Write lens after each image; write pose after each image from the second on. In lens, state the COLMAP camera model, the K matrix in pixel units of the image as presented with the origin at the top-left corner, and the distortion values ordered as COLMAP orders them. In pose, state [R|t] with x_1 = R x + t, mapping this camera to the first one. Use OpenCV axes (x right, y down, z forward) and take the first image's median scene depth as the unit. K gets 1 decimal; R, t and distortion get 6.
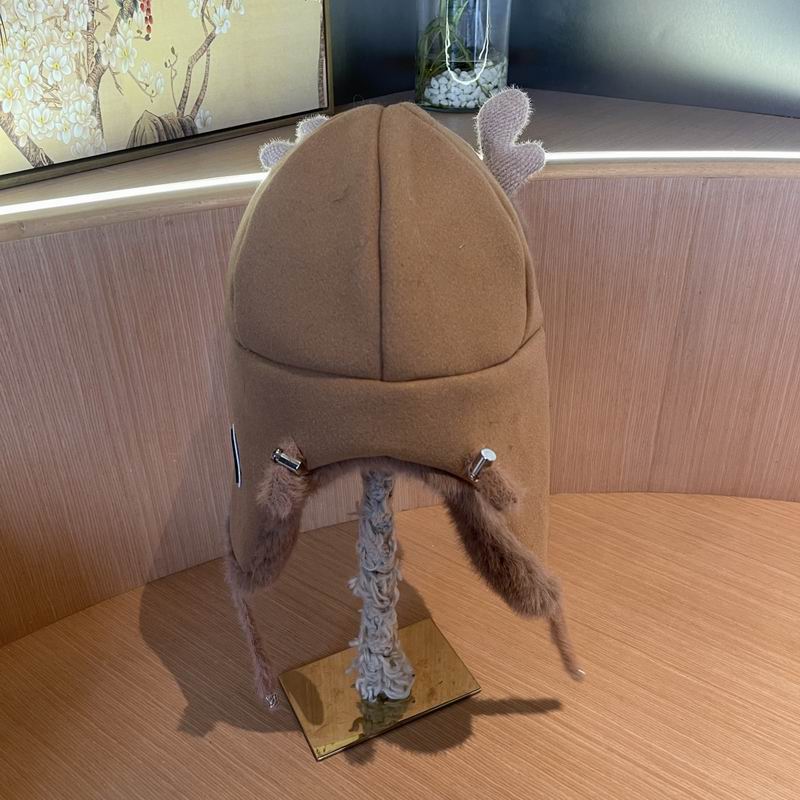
lens RADIAL K [[820.7, 0, 402.4], [0, 820.7, 408.9], [0, 0, 1]] dist [0.021832, 0.000000]
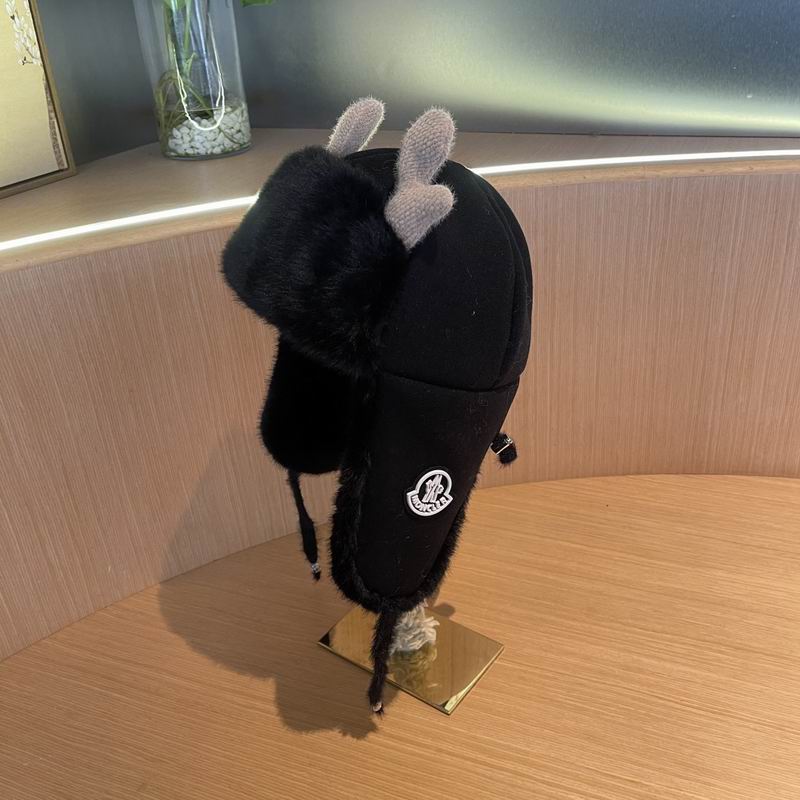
lens RADIAL K [[820.7, 0, 399.5], [0, 820.7, 399.2], [0, 0, 1]] dist [0.021832, 0.000000]
pose [[0.965639, -0.164803, 0.200950, 0.053958], [0.174115, 0.984285, -0.029455, 0.001737], [-0.192938, 0.063431, 0.979158, -0.021158]]
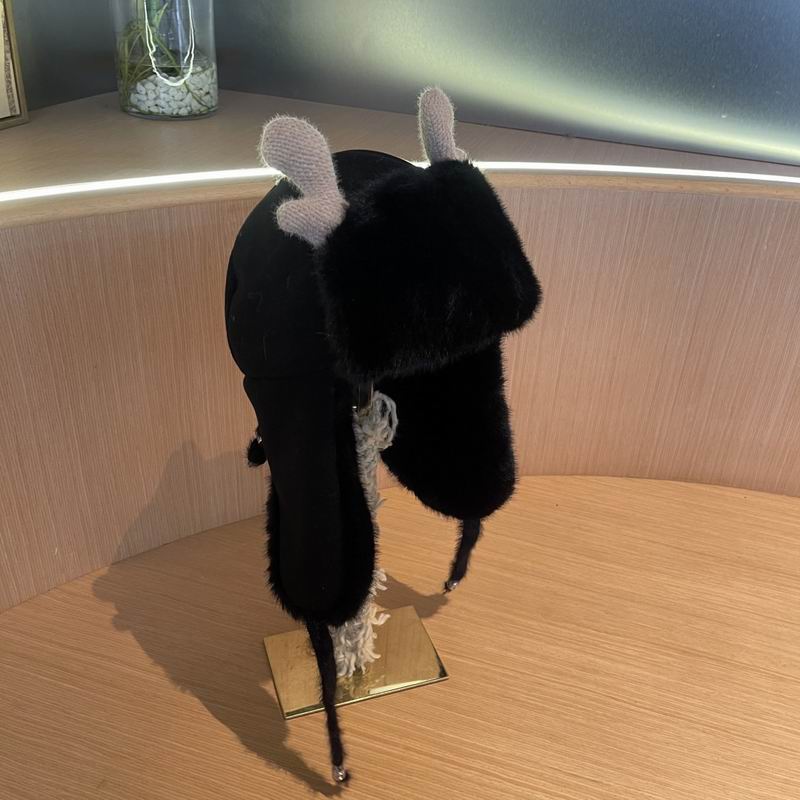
lens RADIAL K [[820.7, 0, 396.0], [0, 820.7, 408.4], [0, 0, 1]] dist [0.021832, 0.000000]
pose [[0.941835, -0.115844, 0.315479, -0.030488], [0.109708, 0.993267, 0.037206, -0.041501], [-0.317665, -0.000431, 0.948203, 0.015016]]
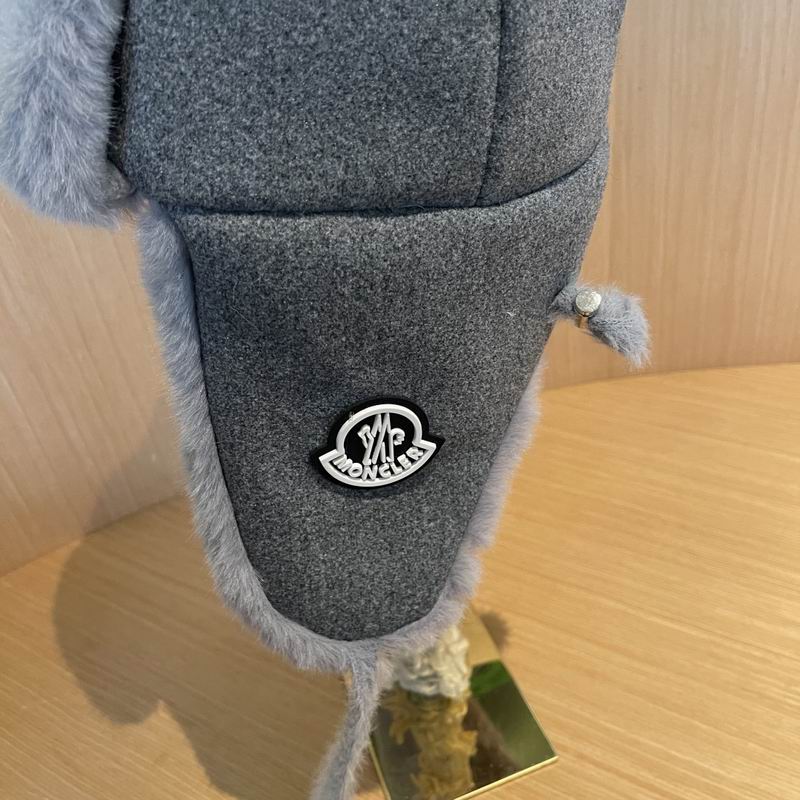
lens RADIAL K [[820.7, 0, 402.7], [0, 820.7, 413.1], [0, 0, 1]] dist [0.021832, 0.000000]
pose [[0.988482, -0.151321, 0.002170, 0.114920], [0.150489, 0.984363, 0.091553, 0.036375], [-0.015990, -0.090172, 0.995798, 0.268615]]
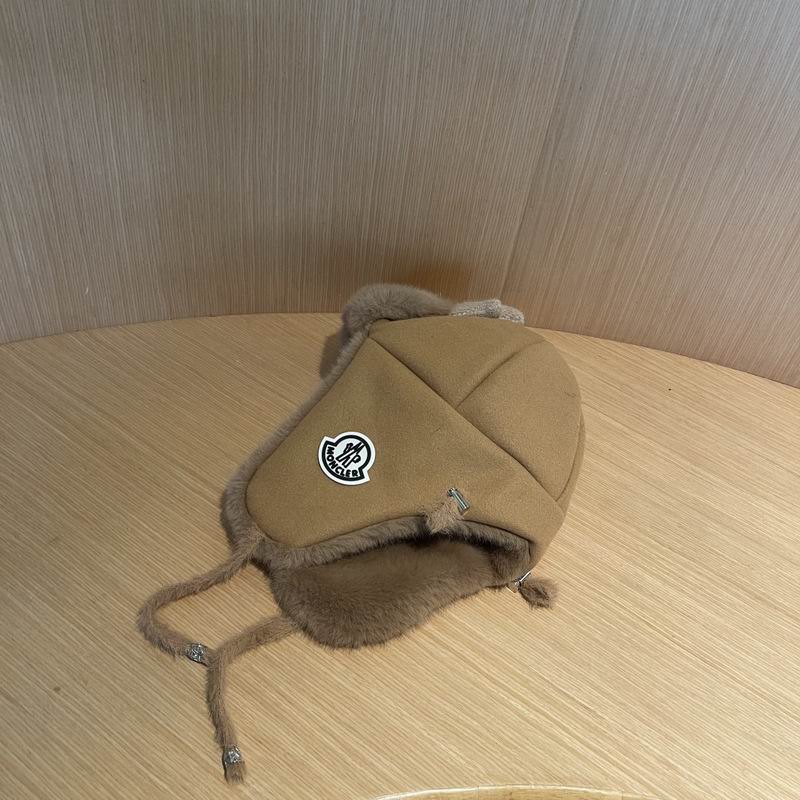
lens RADIAL K [[820.7, 0, 408.1], [0, 820.7, 411.8], [0, 0, 1]] dist [0.021832, 0.000000]
pose [[0.988012, 0.083956, 0.129554, 0.110656], [-0.112817, 0.965500, 0.234697, -0.003163], [-0.105380, -0.246499, 0.963397, 0.144256]]
